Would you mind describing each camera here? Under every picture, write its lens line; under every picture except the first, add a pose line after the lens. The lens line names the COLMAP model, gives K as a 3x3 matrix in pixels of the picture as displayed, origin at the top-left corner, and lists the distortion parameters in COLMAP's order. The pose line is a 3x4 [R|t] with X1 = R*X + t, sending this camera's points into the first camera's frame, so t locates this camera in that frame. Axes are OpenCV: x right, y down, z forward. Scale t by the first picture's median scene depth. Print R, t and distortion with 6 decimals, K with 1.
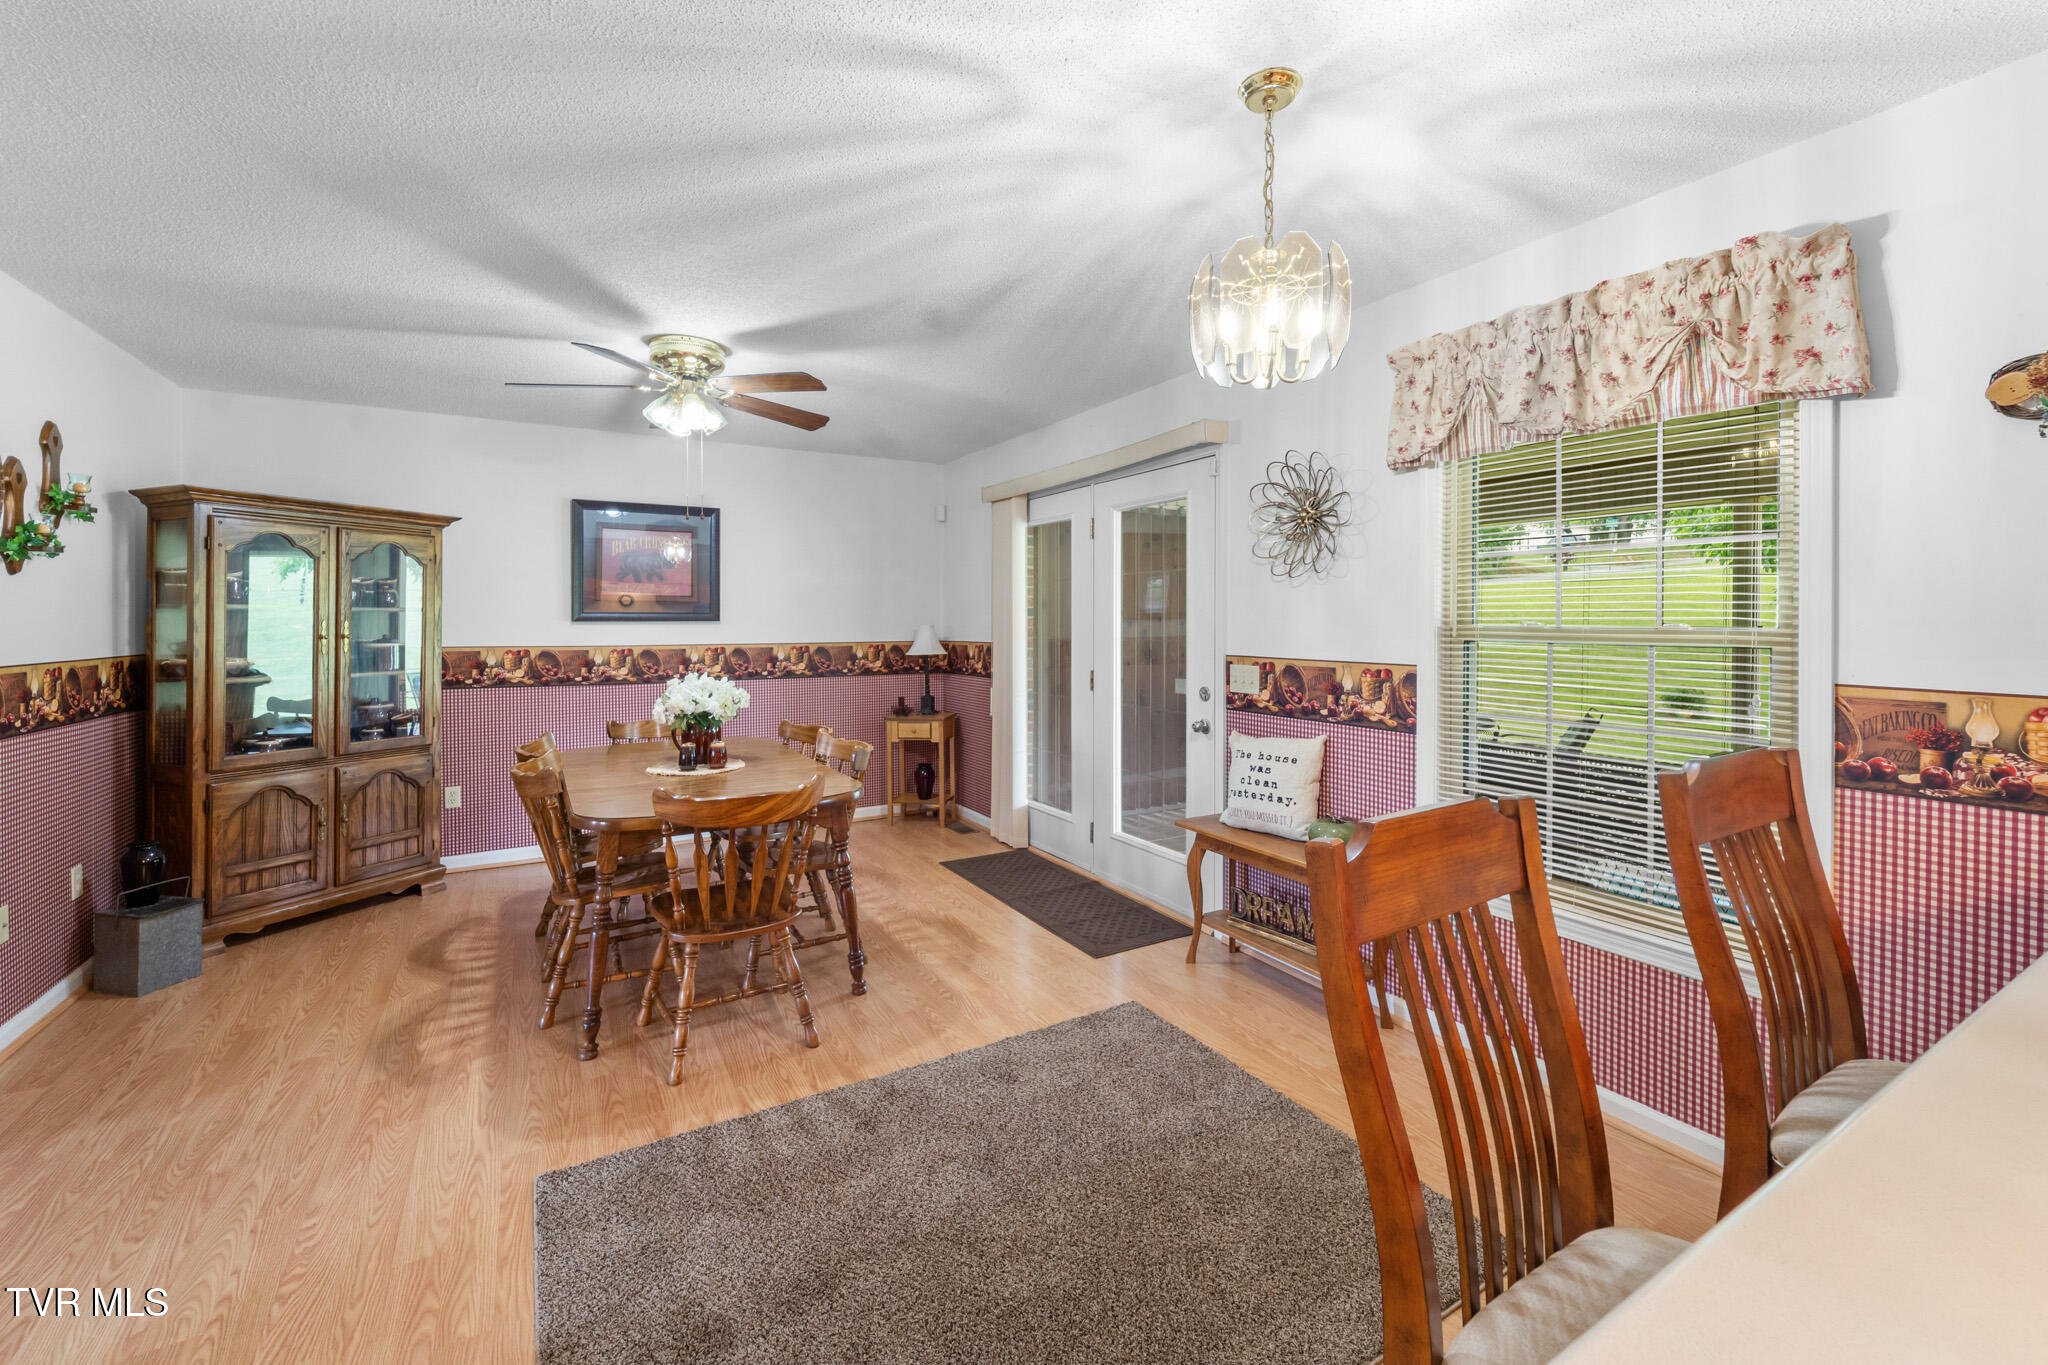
lens RADIAL K [[845.9, 0, 1026.0], [0, 845.9, 621.6], [0, 0, 1]] dist [0.002772, 0.000257]
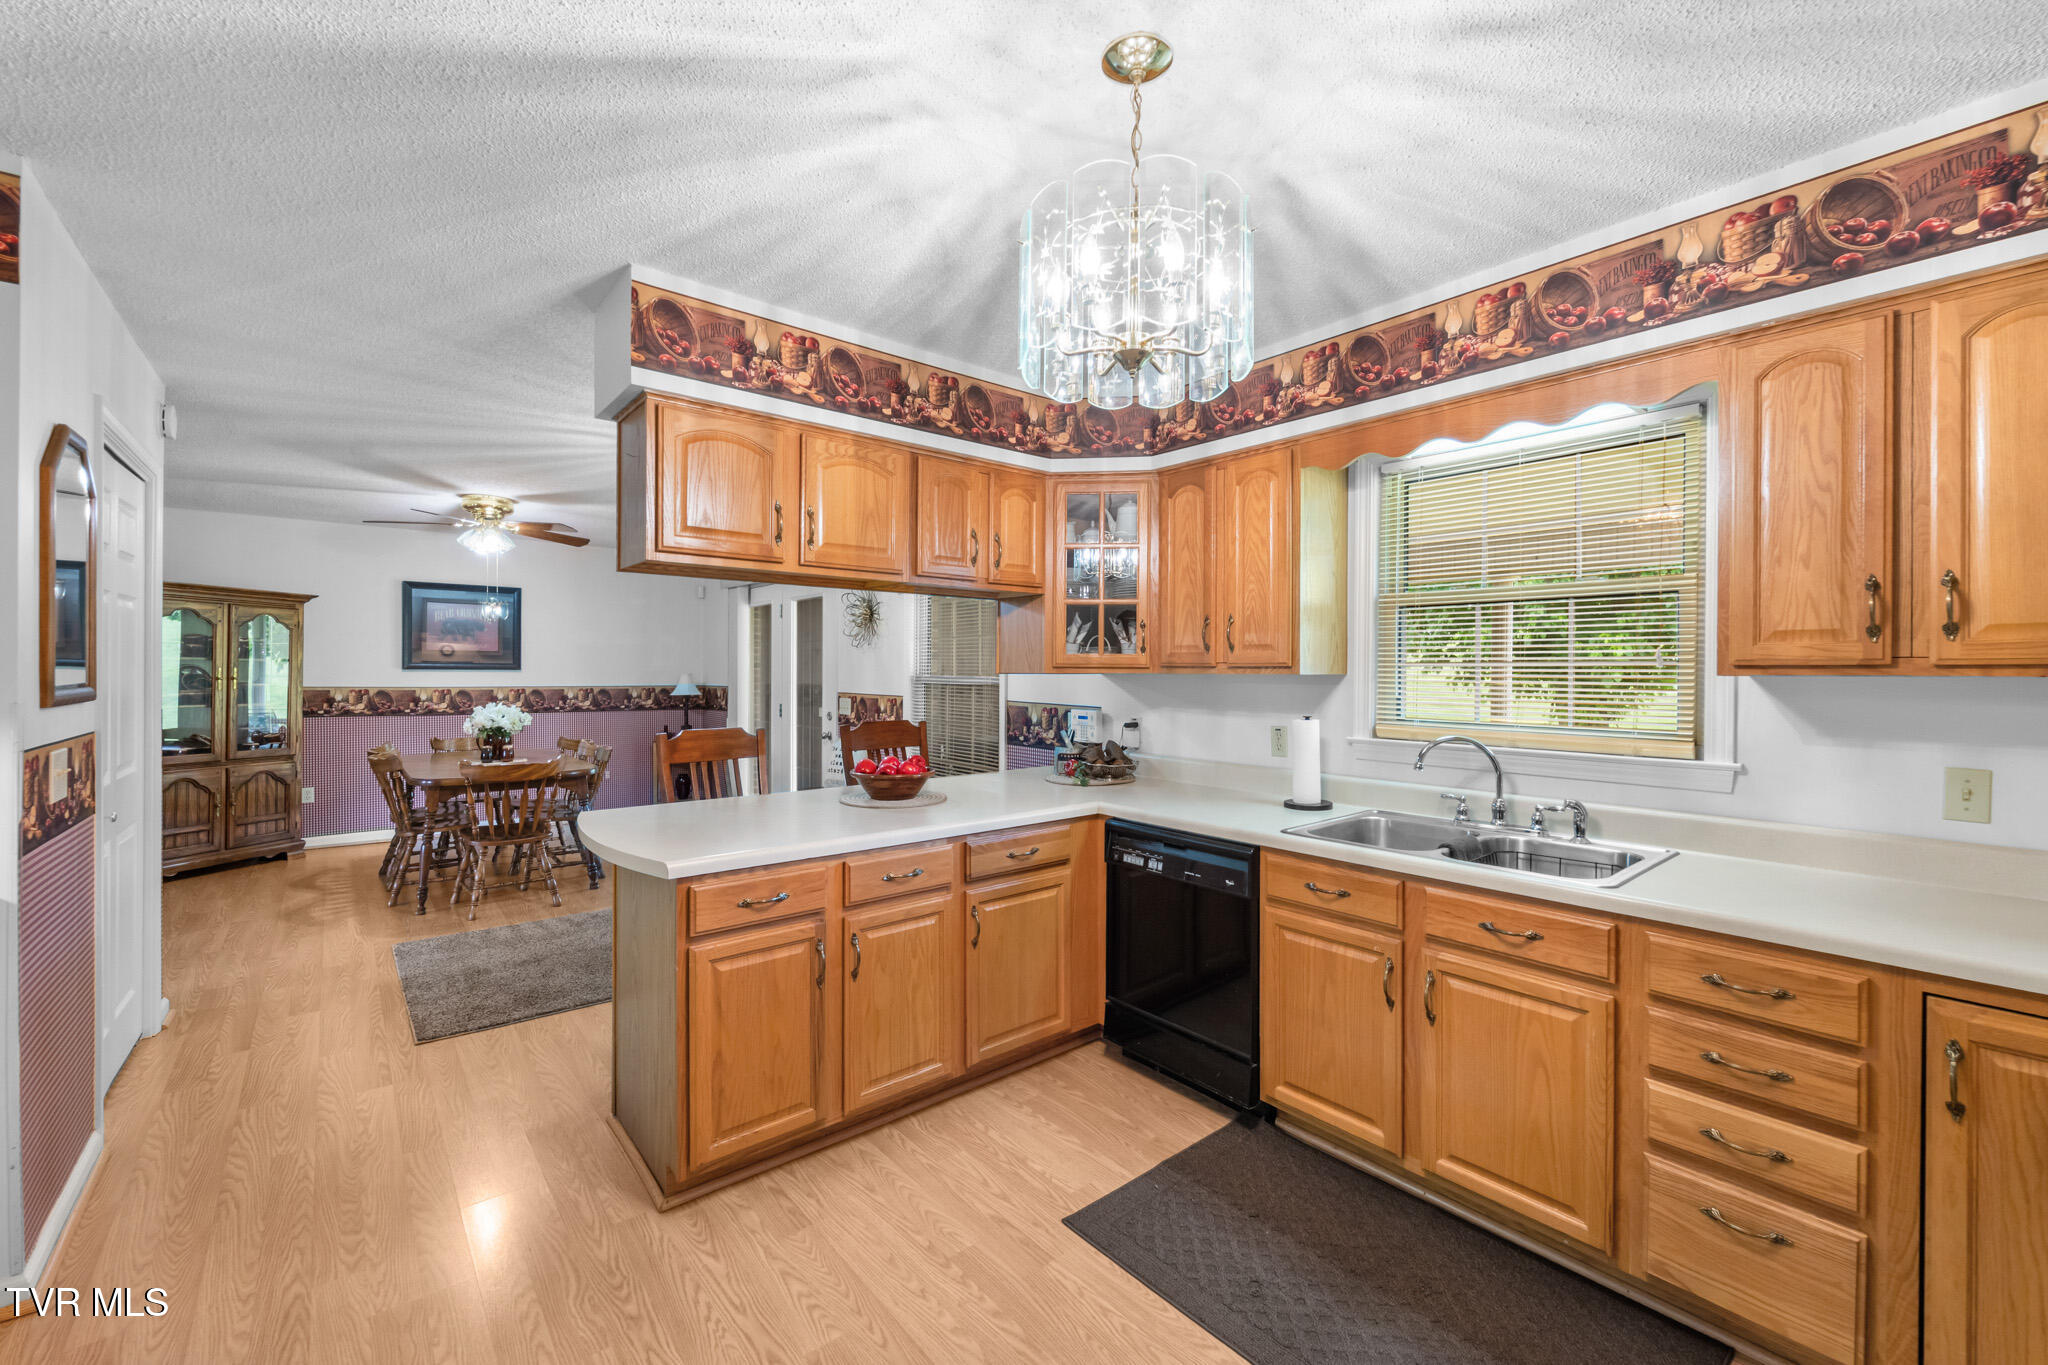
lens RADIAL K [[833.3, 0, 1027.5], [0, 833.3, 675.7], [0, 0, 1]] dist [0.009411, -0.006607]
pose [[0.986565, 0.006545, 0.163241, 0.335883], [-0.007111, 0.999971, 0.002880, -0.001264], [-0.163217, -0.004003, 0.986582, -0.696200]]
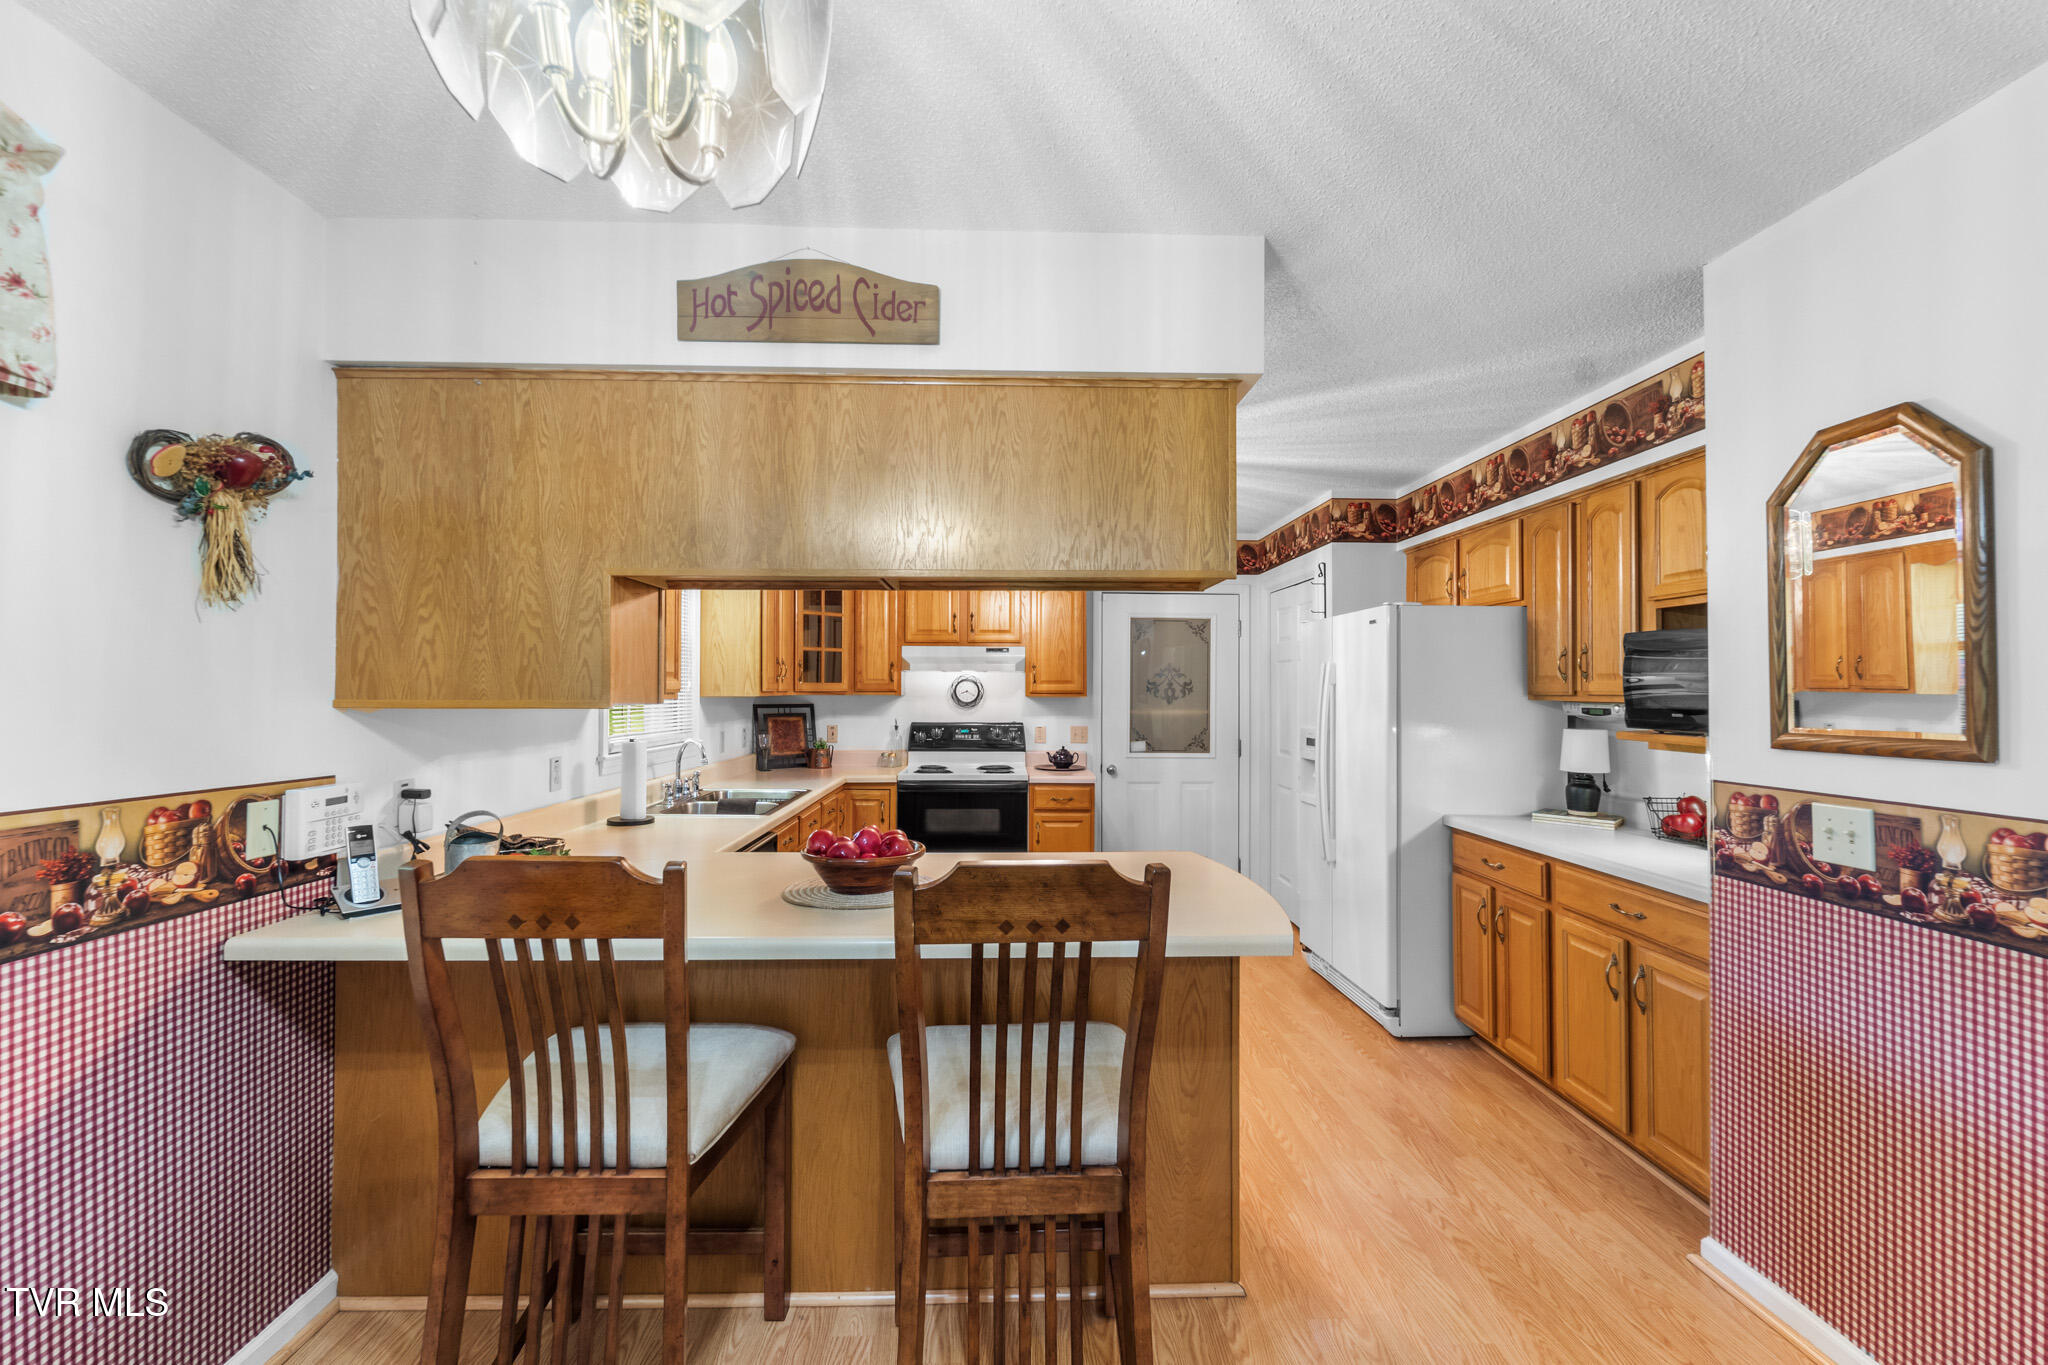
lens RADIAL K [[833.3, 0, 1027.5], [0, 833.3, 675.7], [0, 0, 1]] dist [0.009411, -0.006607]
pose [[-0.883926, 0.008686, 0.467547, -0.033936], [0.001119, 0.999864, -0.016459, -0.012423], [-0.467626, -0.014025, -0.883815, 0.626946]]
